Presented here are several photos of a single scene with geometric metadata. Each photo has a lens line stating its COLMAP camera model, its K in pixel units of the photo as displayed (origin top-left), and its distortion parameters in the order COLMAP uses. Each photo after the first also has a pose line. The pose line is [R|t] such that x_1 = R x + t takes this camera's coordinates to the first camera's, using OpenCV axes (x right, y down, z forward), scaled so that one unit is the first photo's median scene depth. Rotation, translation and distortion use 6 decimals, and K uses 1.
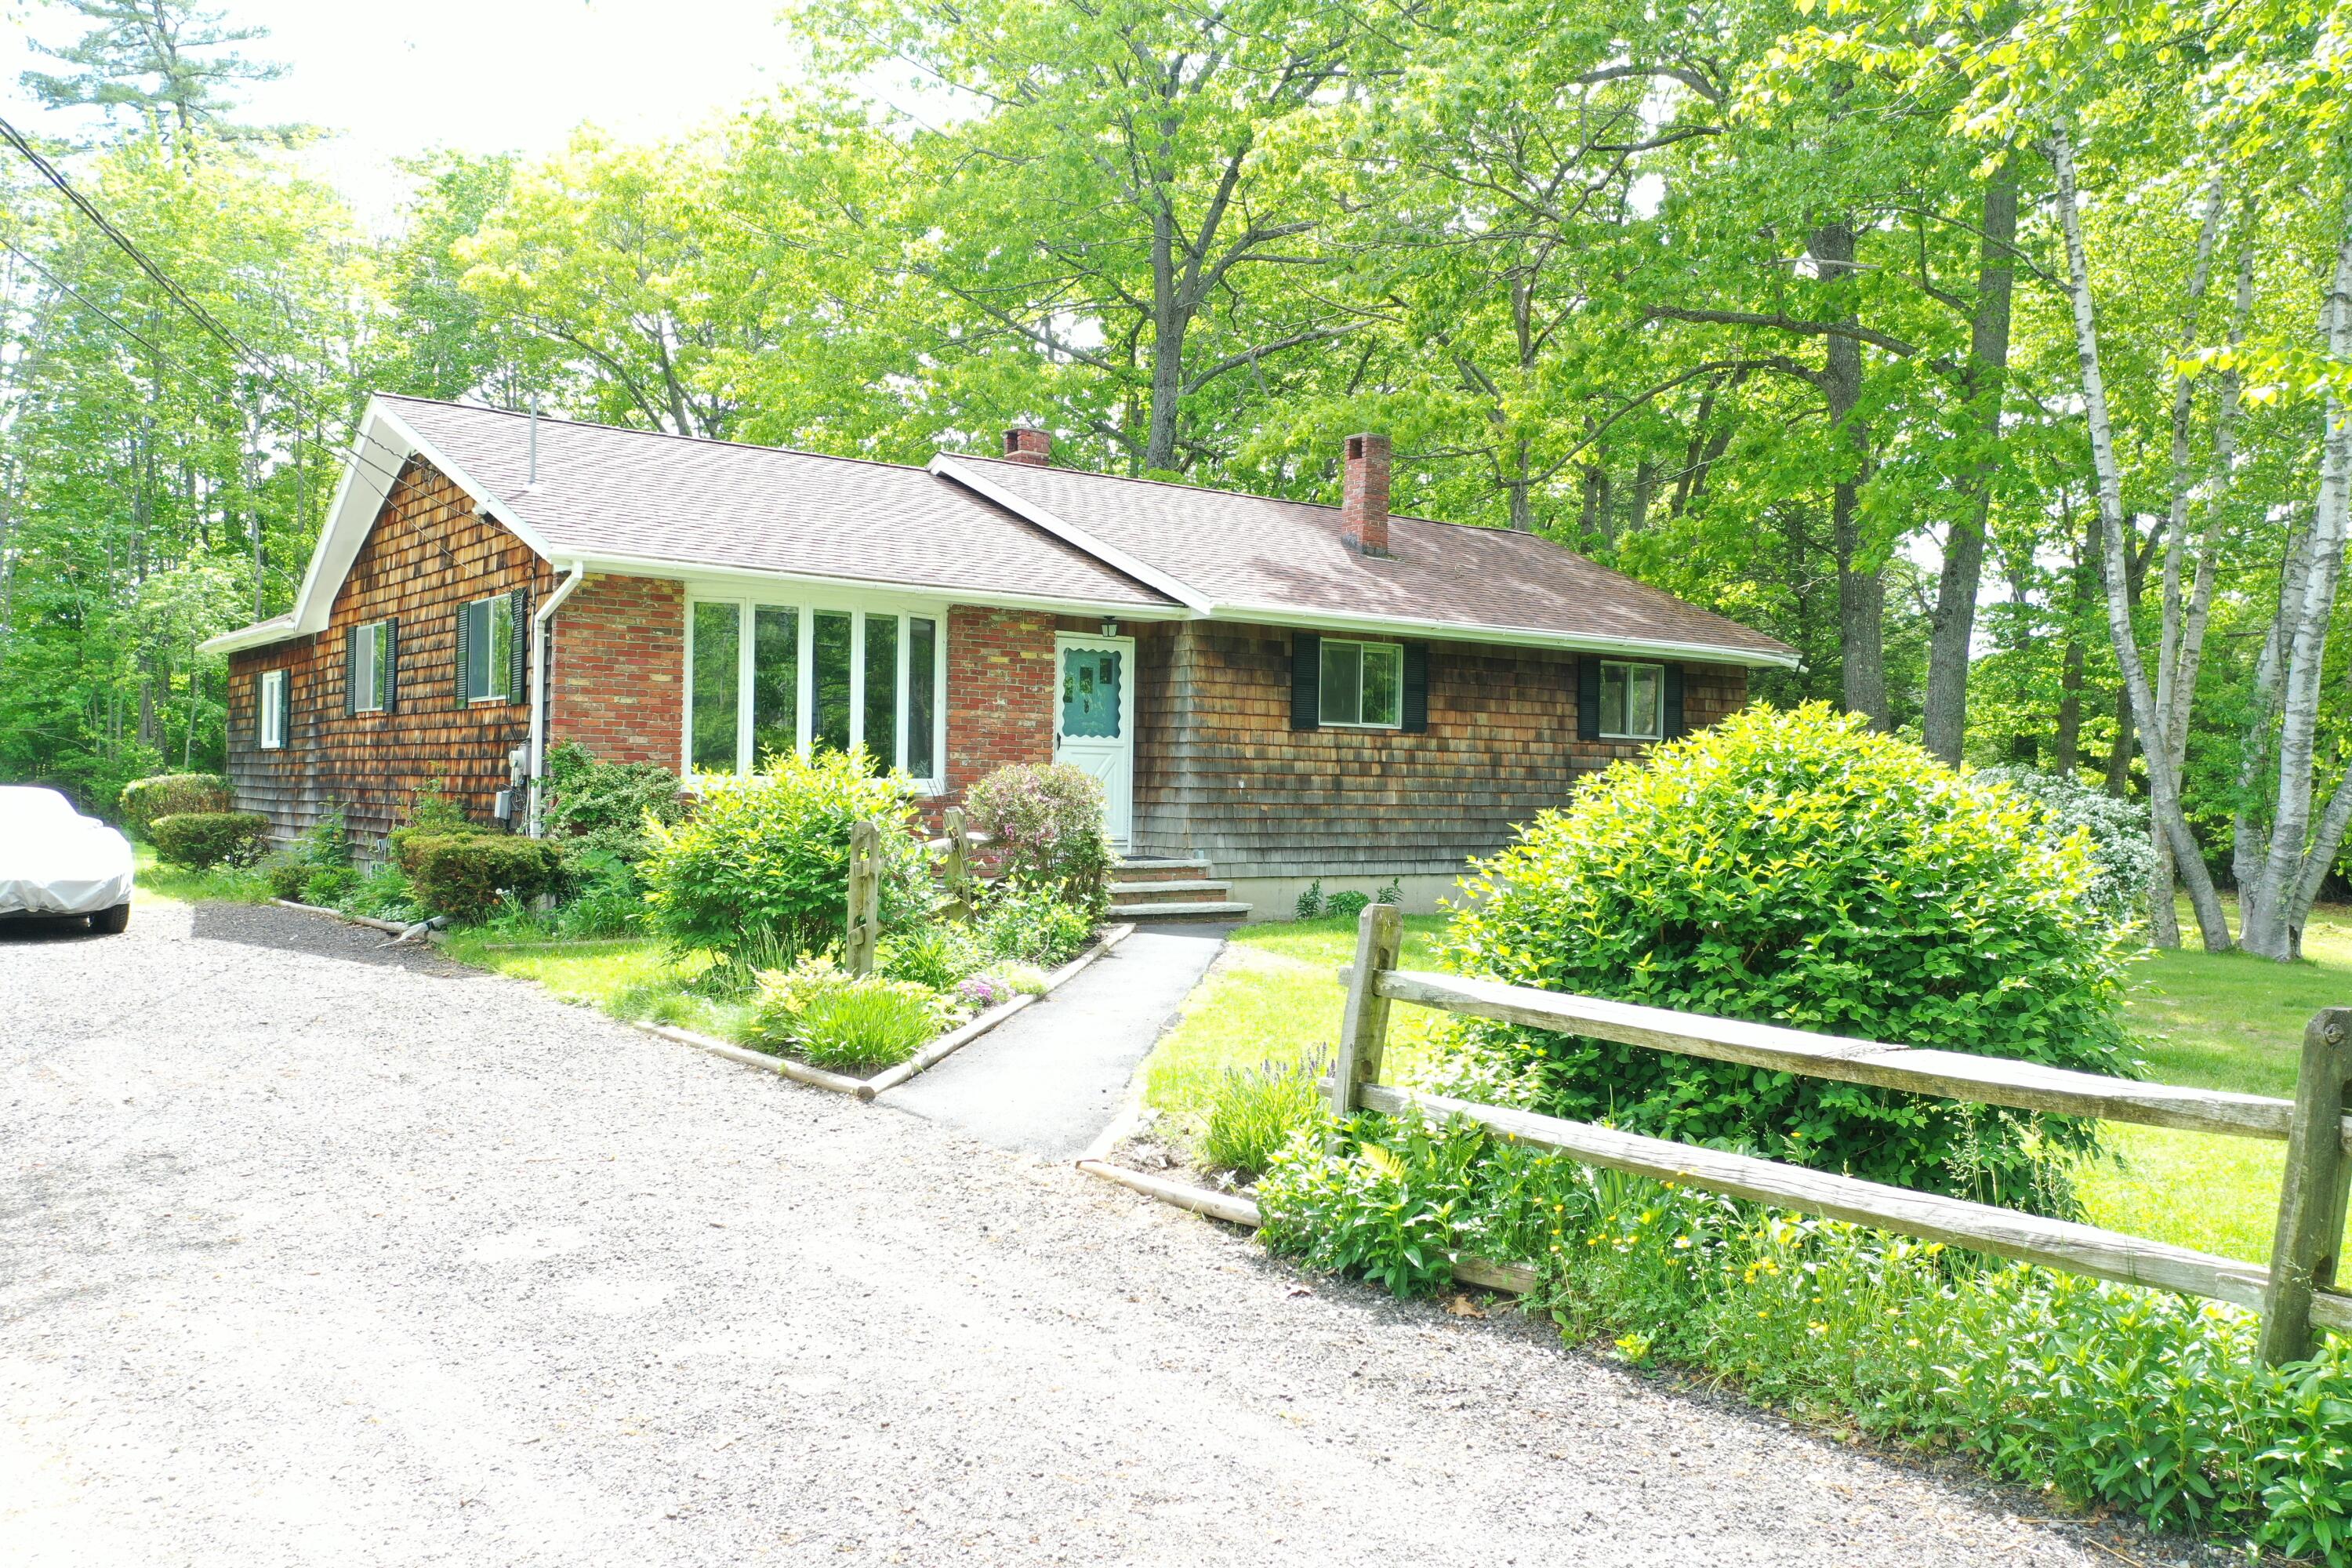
lens RADIAL K [[1892.9, 0, 1177.0], [0, 1892.9, 784.0], [0, 0, 1]] dist [-0.037973, 0.006334]
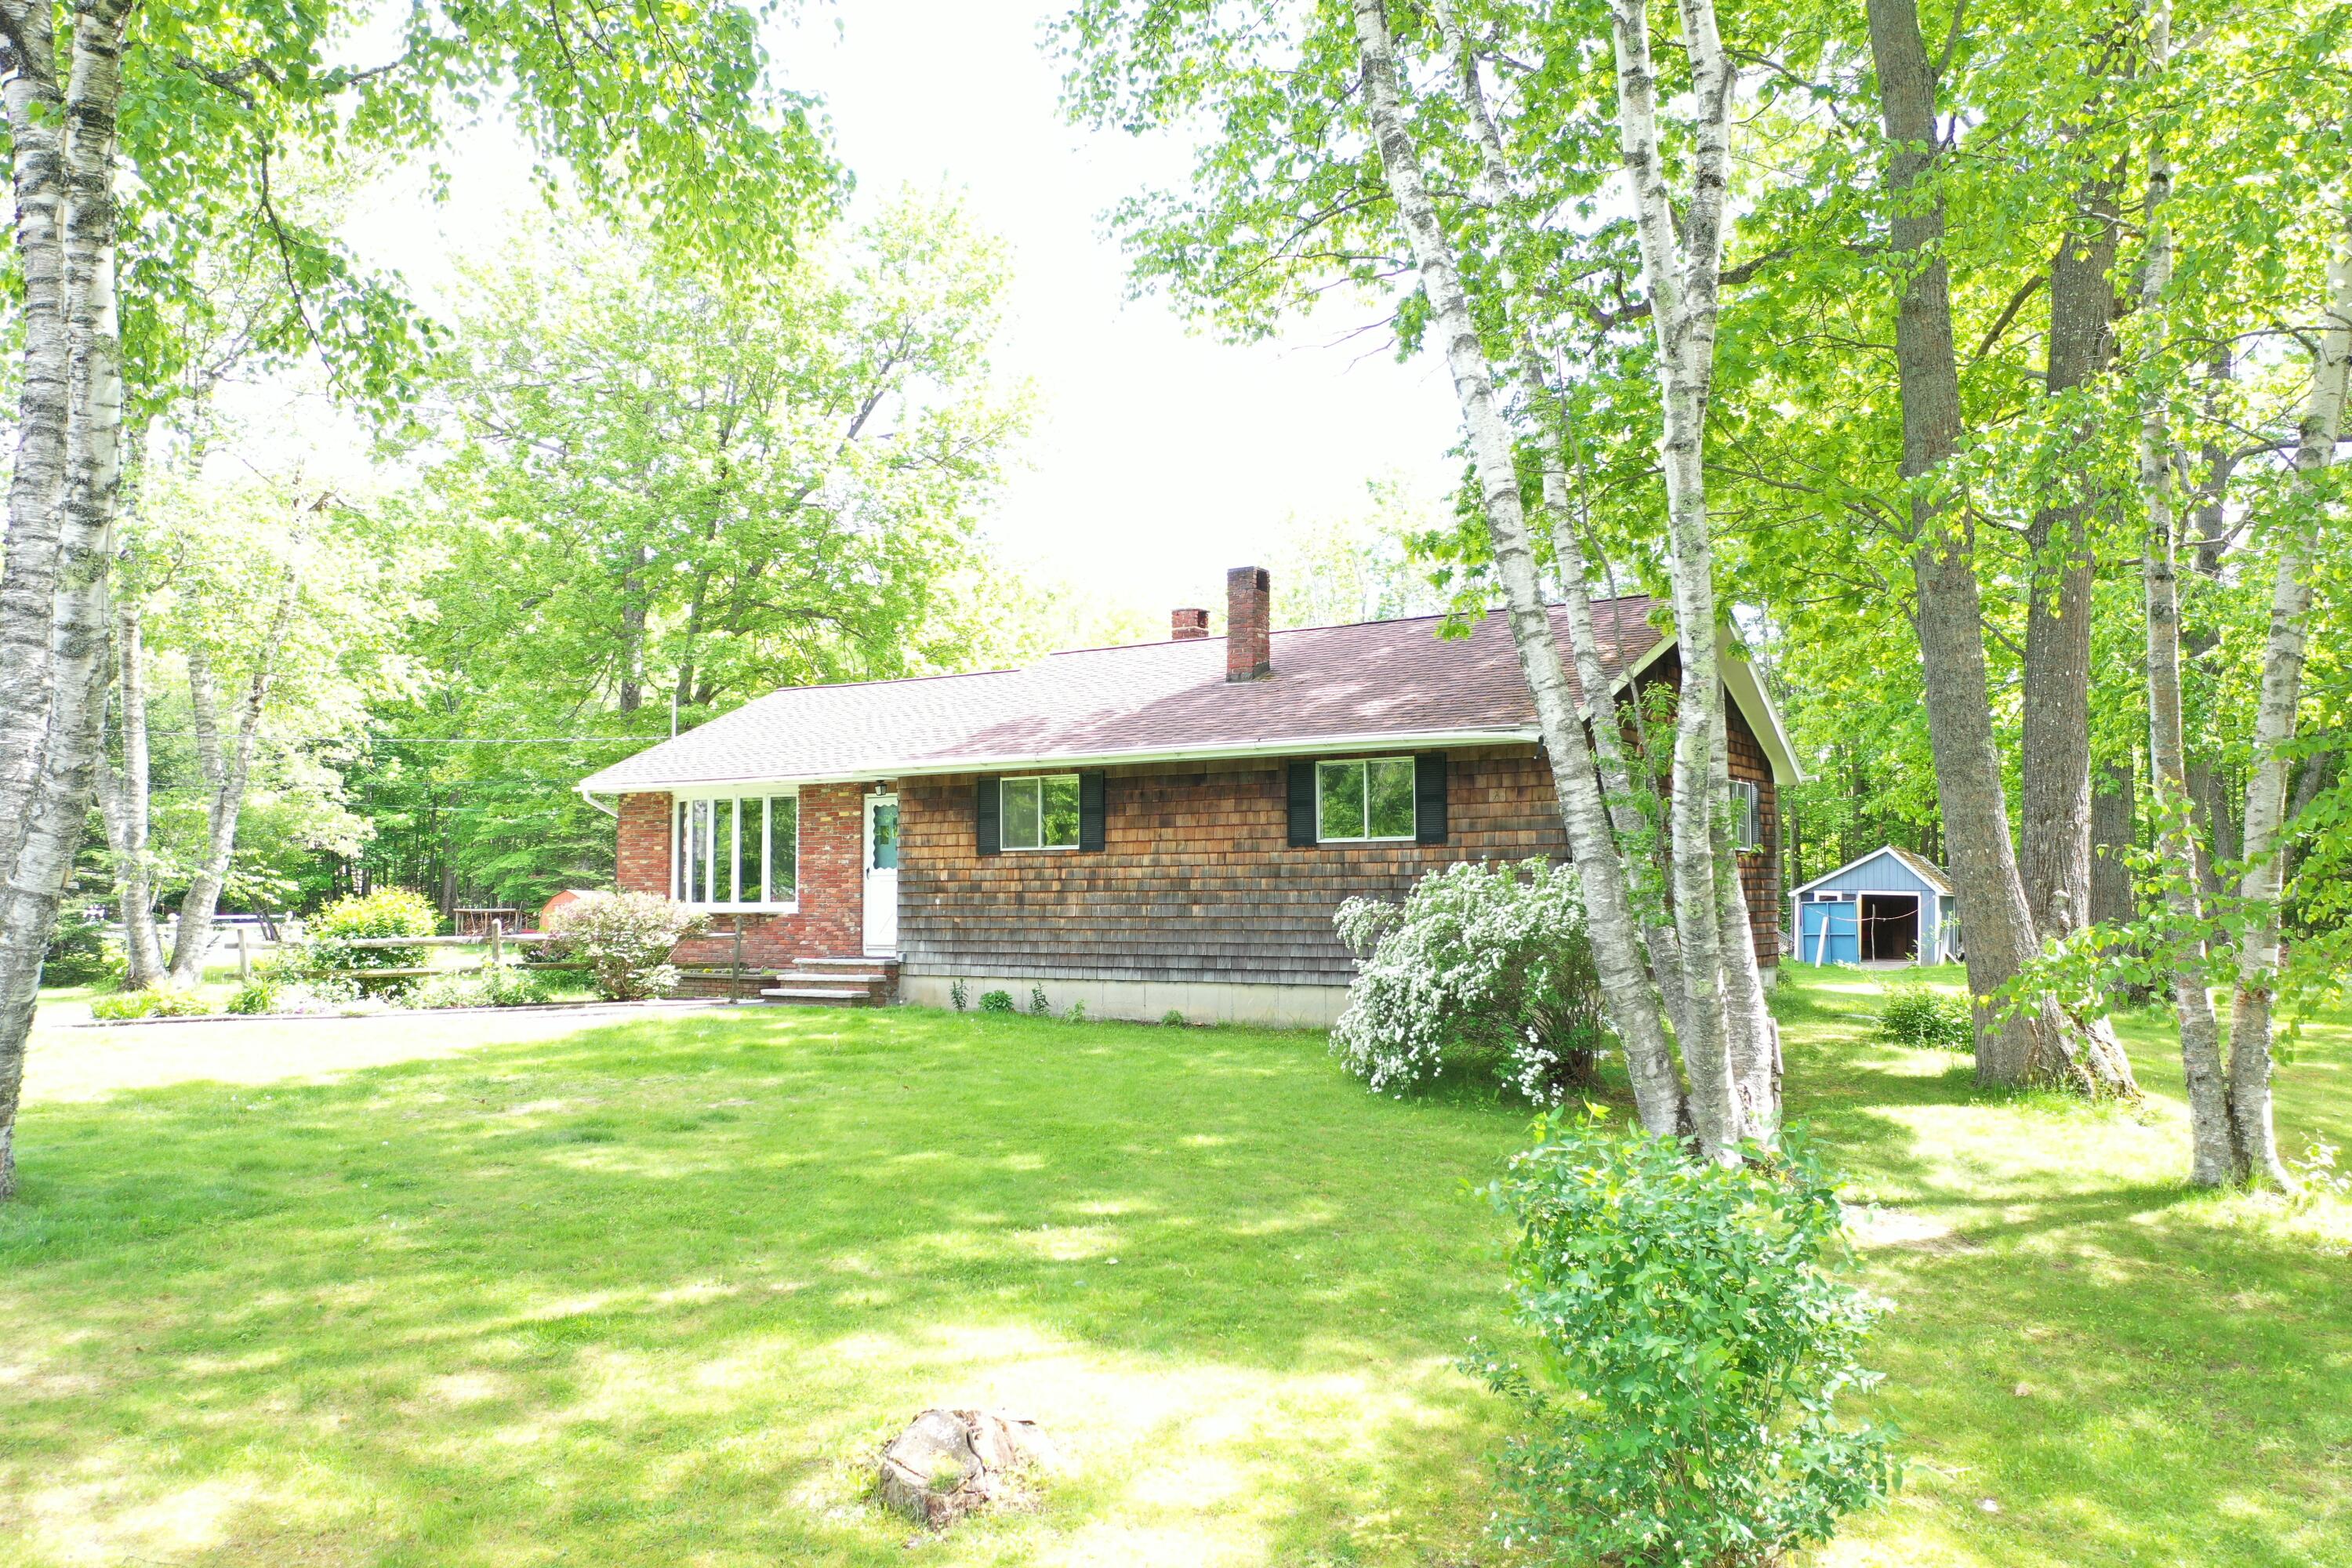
lens RADIAL K [[1892.9, 0, 1174.7], [0, 1892.9, 781.3], [0, 0, 1]] dist [-0.037973, 0.006334]
pose [[0.321634, -0.083568, -0.943169, 1.252965], [0.004632, 0.996225, -0.086689, 0.029720], [0.946853, 0.023513, 0.320807, 0.723783]]
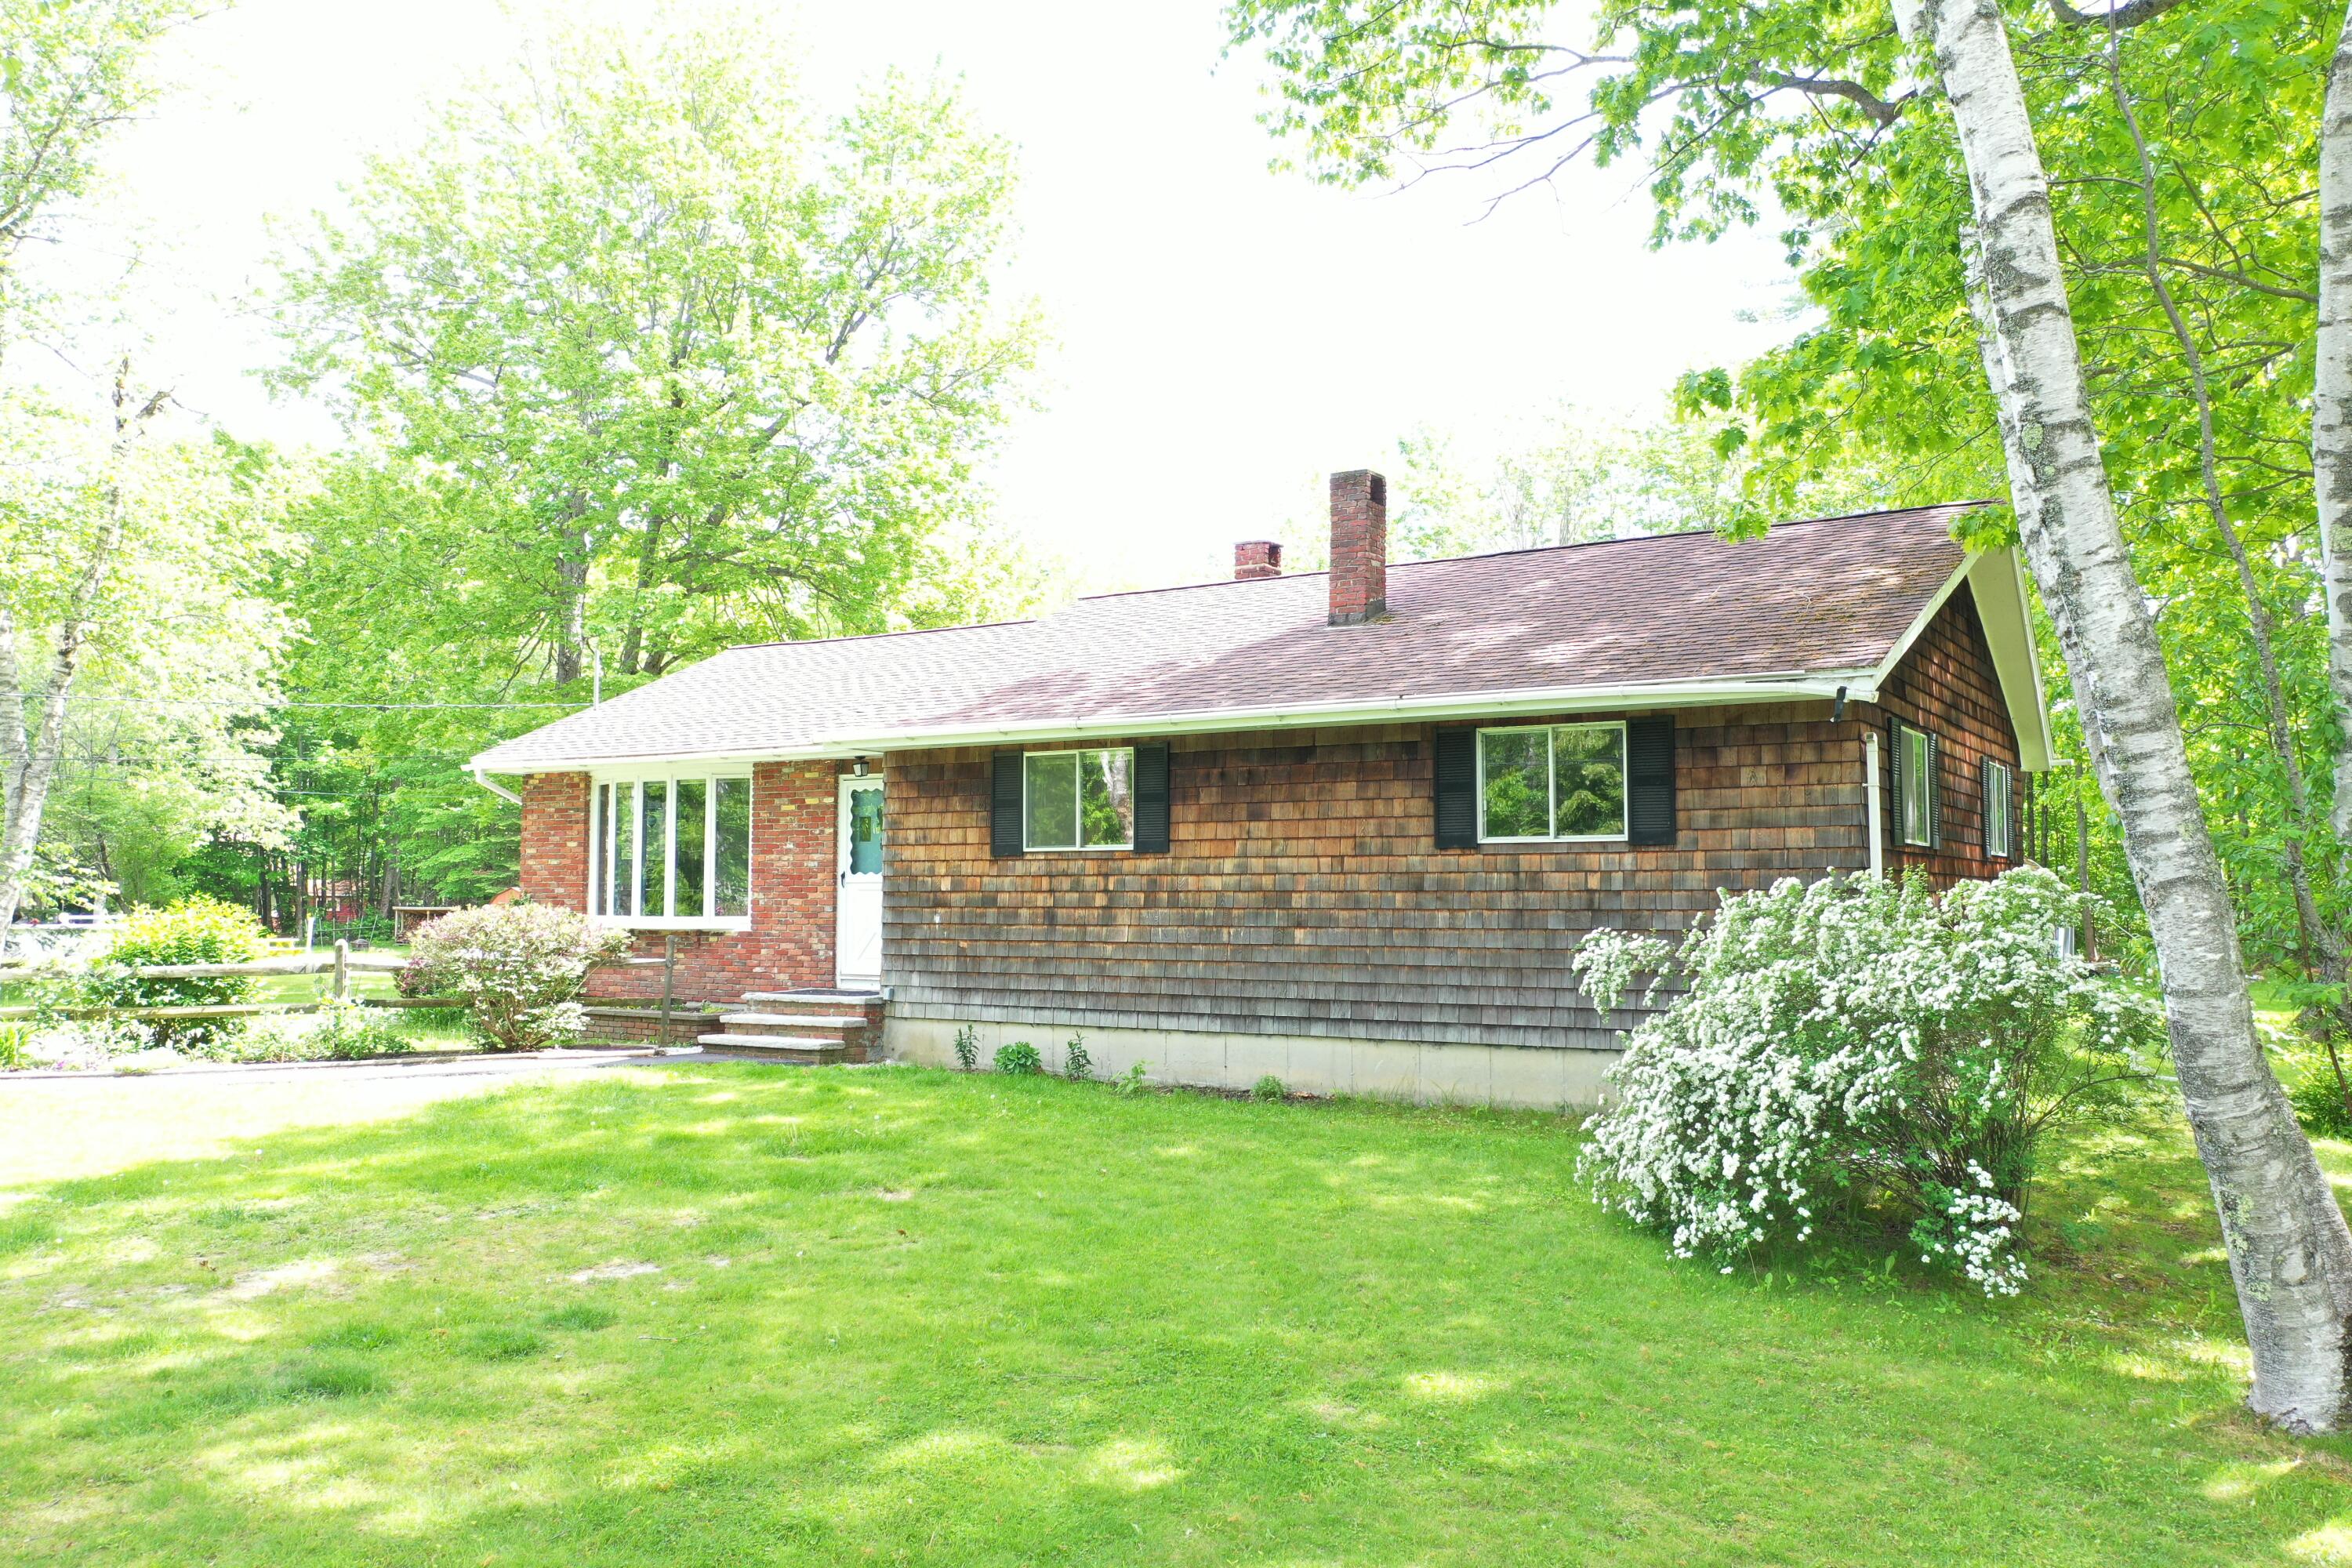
lens RADIAL K [[1892.9, 0, 1179.2], [0, 1892.9, 779.9], [0, 0, 1]] dist [-0.037973, 0.006334]
pose [[0.335545, -0.080457, -0.938582, 0.936774], [-0.000058, 0.996344, -0.085429, 0.011277], [0.942024, 0.028719, 0.334314, 0.777538]]
